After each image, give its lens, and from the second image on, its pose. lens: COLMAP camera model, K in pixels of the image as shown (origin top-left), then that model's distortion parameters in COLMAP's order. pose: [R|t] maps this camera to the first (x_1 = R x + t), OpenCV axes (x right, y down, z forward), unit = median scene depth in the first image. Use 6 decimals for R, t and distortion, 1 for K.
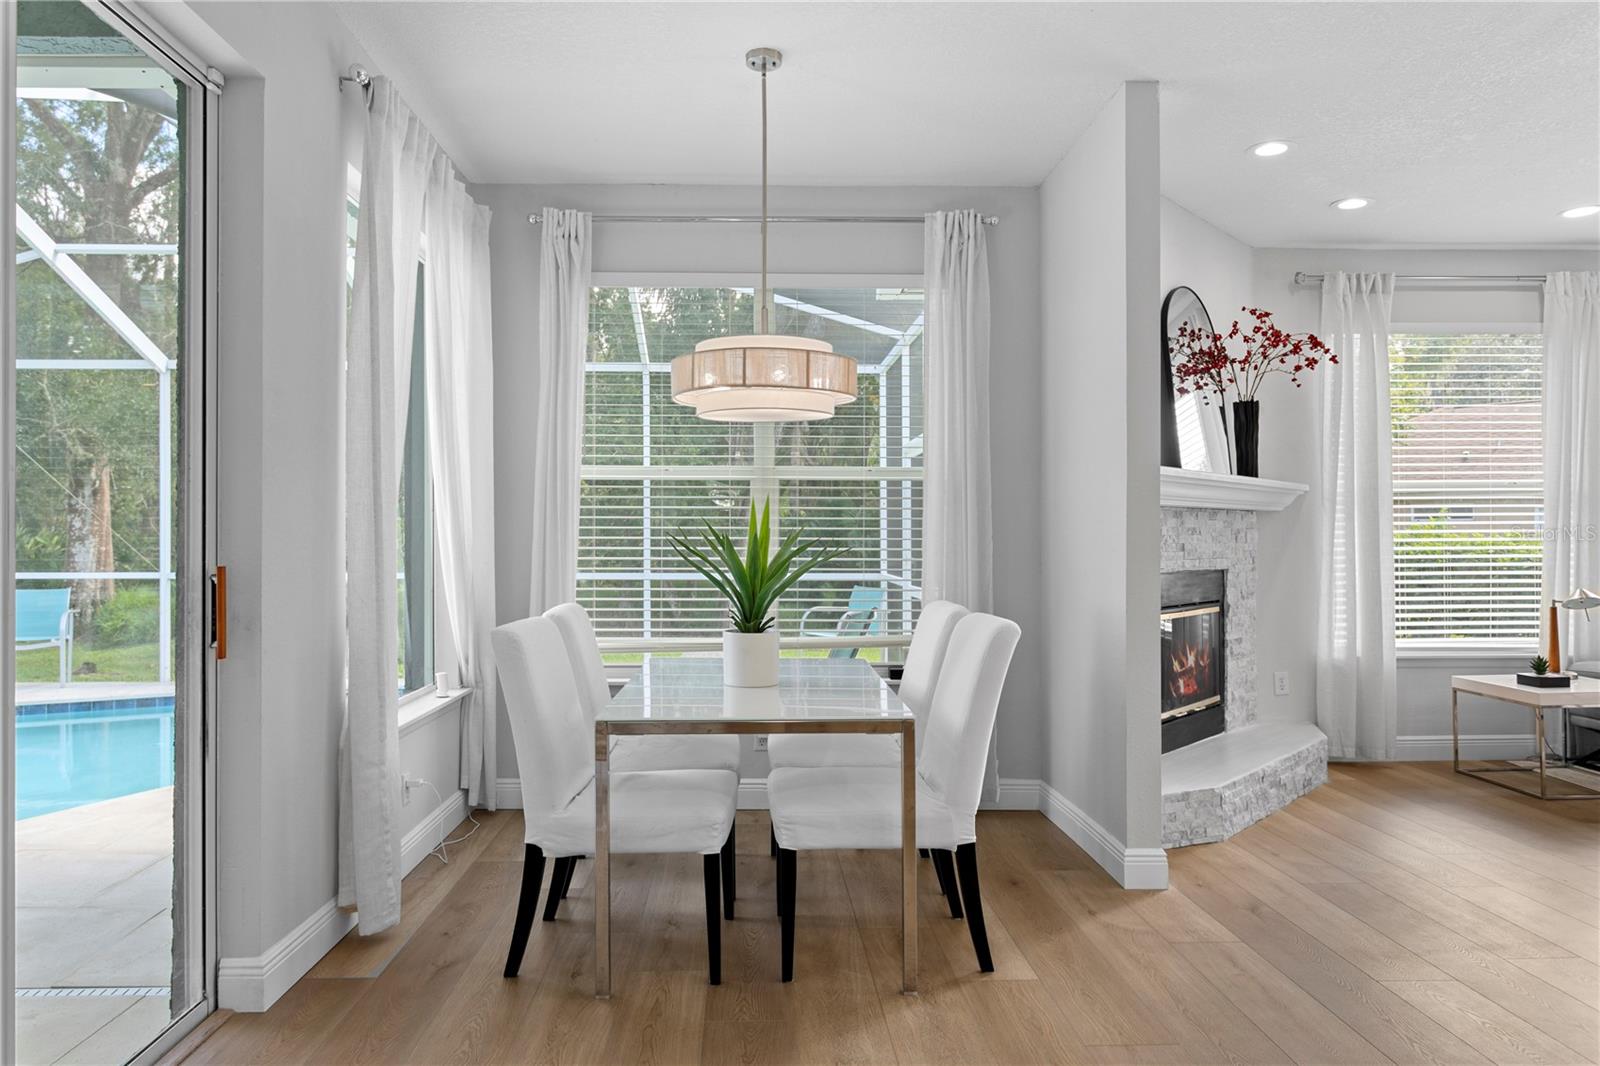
lens RADIAL K [[1038.7, 0, 780.4], [0, 1038.7, 534.8], [0, 0, 1]] dist [-0.004524, 0.010346]
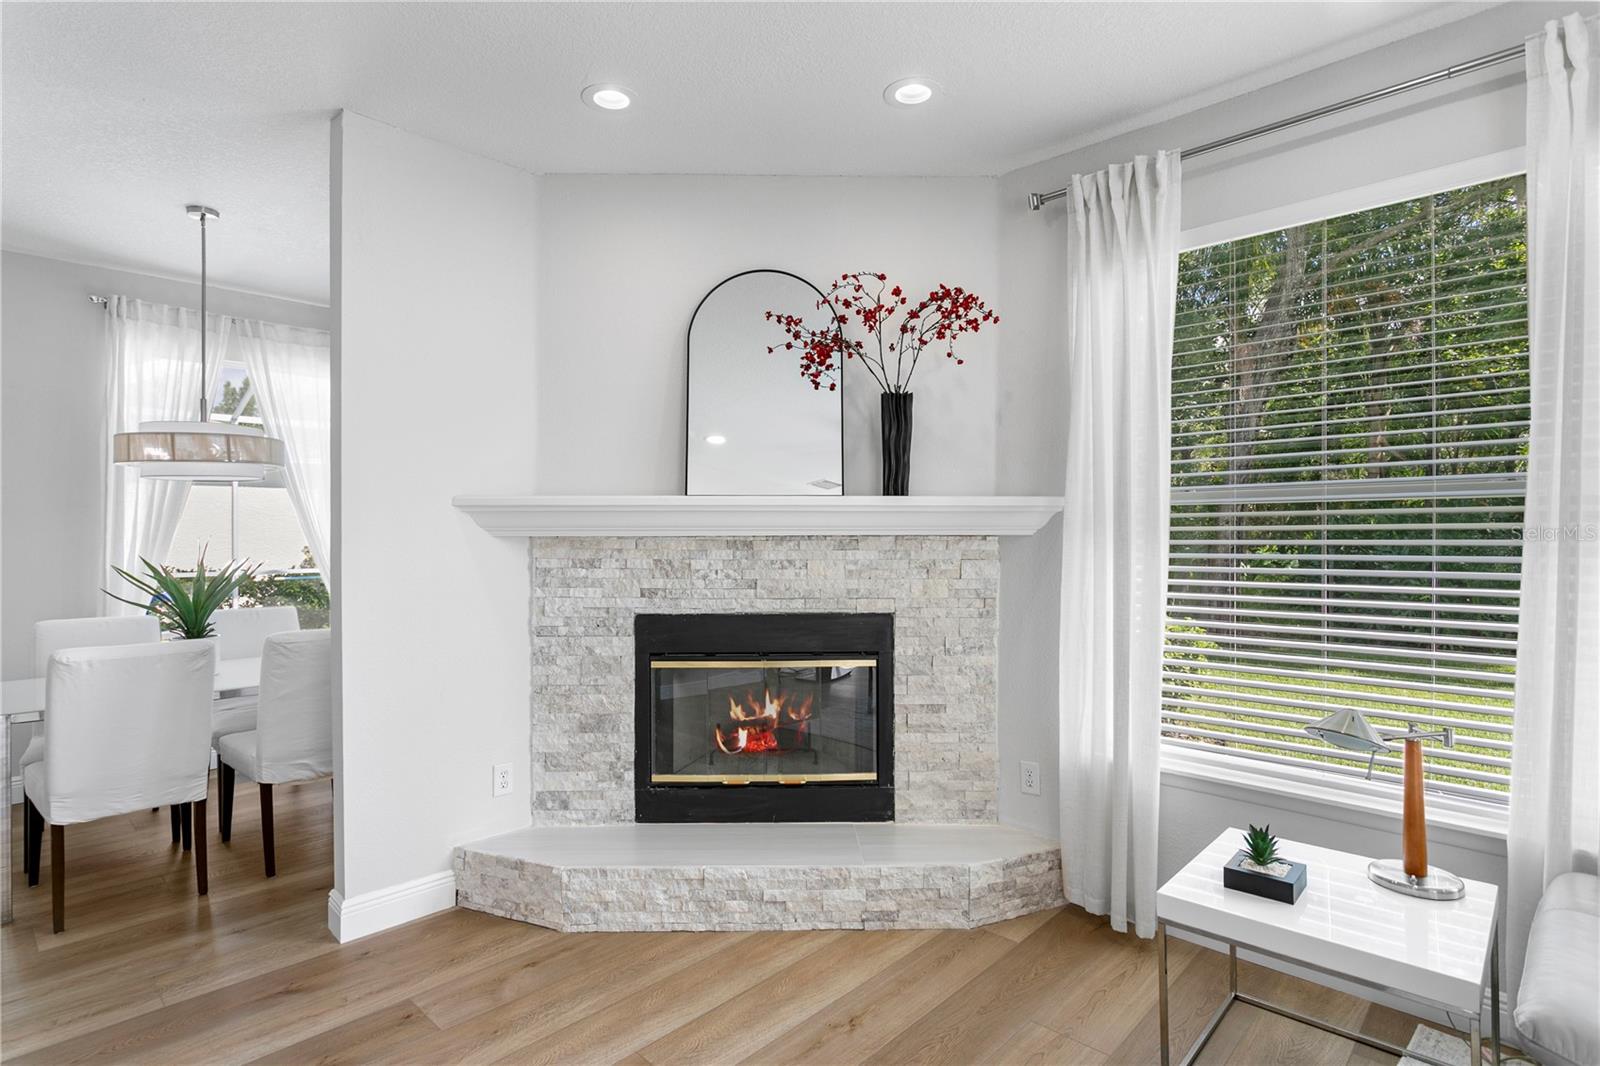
lens RADIAL K [[805.0, 0, 799.0], [0, 805.0, 530.6], [0, 0, 1]] dist [-0.006664, 0.000931]
pose [[0.692317, 0.001252, -0.721592, 0.829866], [0.003044, 0.999985, 0.004656, -0.031527], [0.721587, -0.005420, 0.692302, 0.543642]]
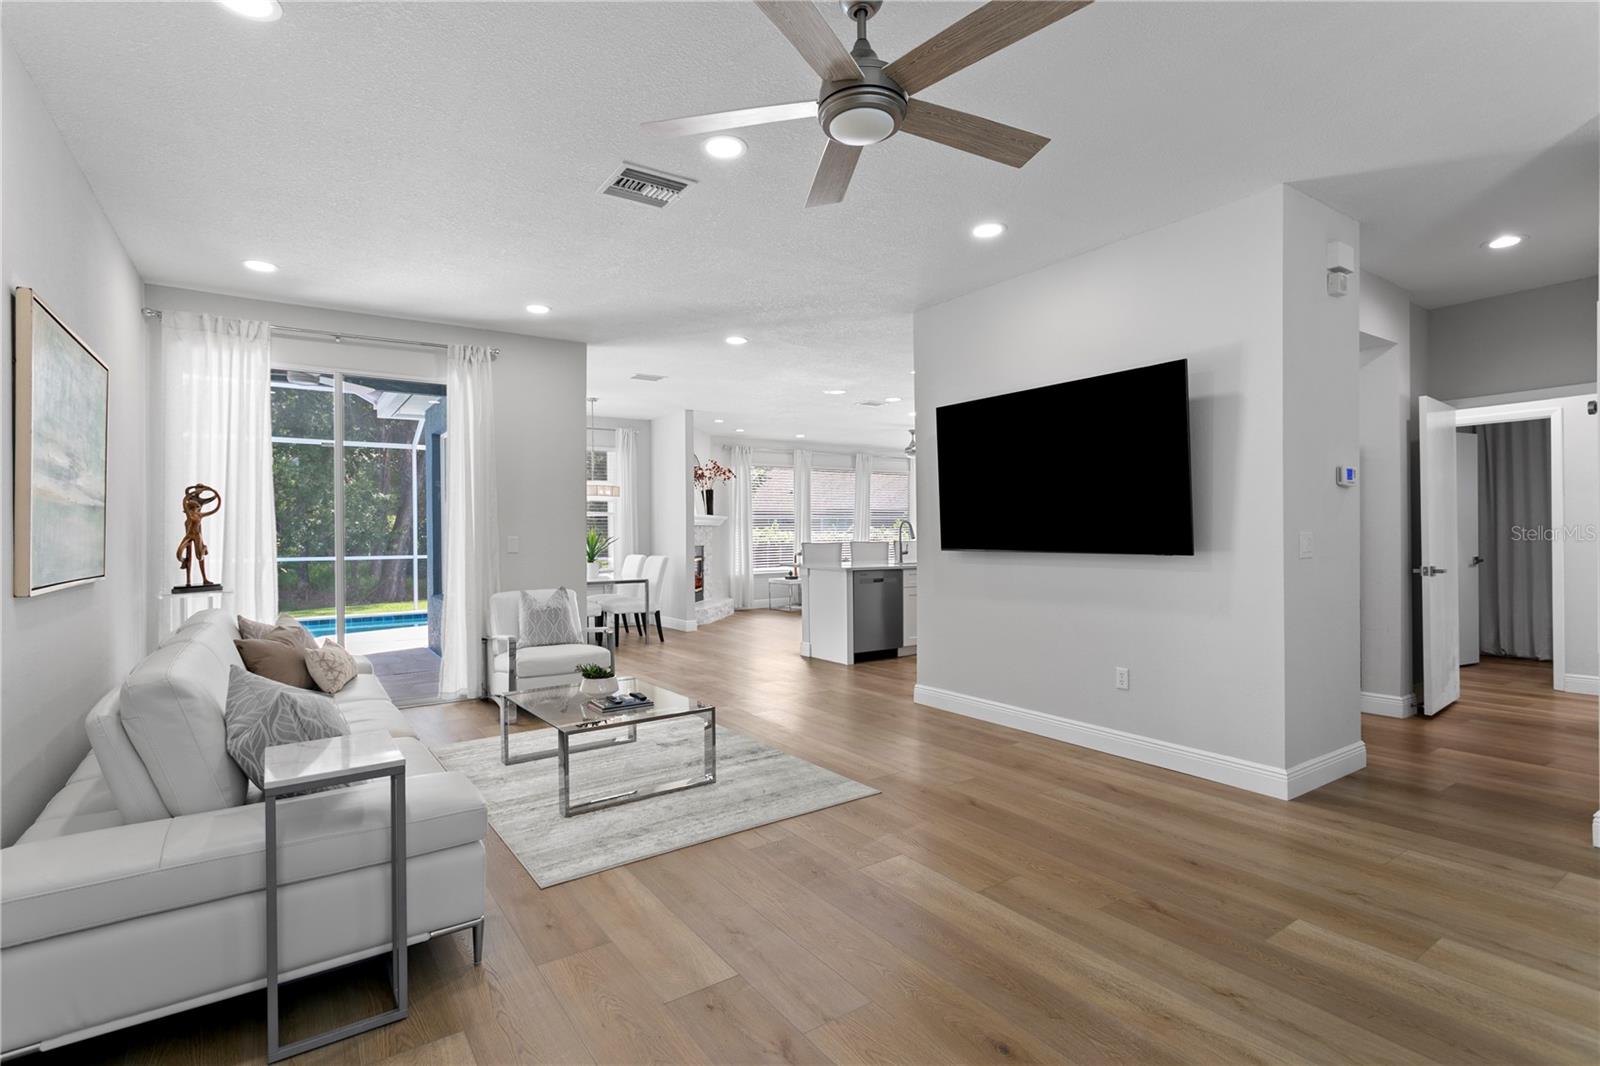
lens RADIAL K [[759.3, 0, 787.4], [0, 759.3, 529.4], [0, 0, 1]] dist [0.005094, 0.001118]
pose [[0.844286, -0.003144, 0.535884, -0.543533], [0.006428, 0.999970, -0.004261, -0.002527], [-0.535854, 0.007042, 0.844281, -0.984140]]
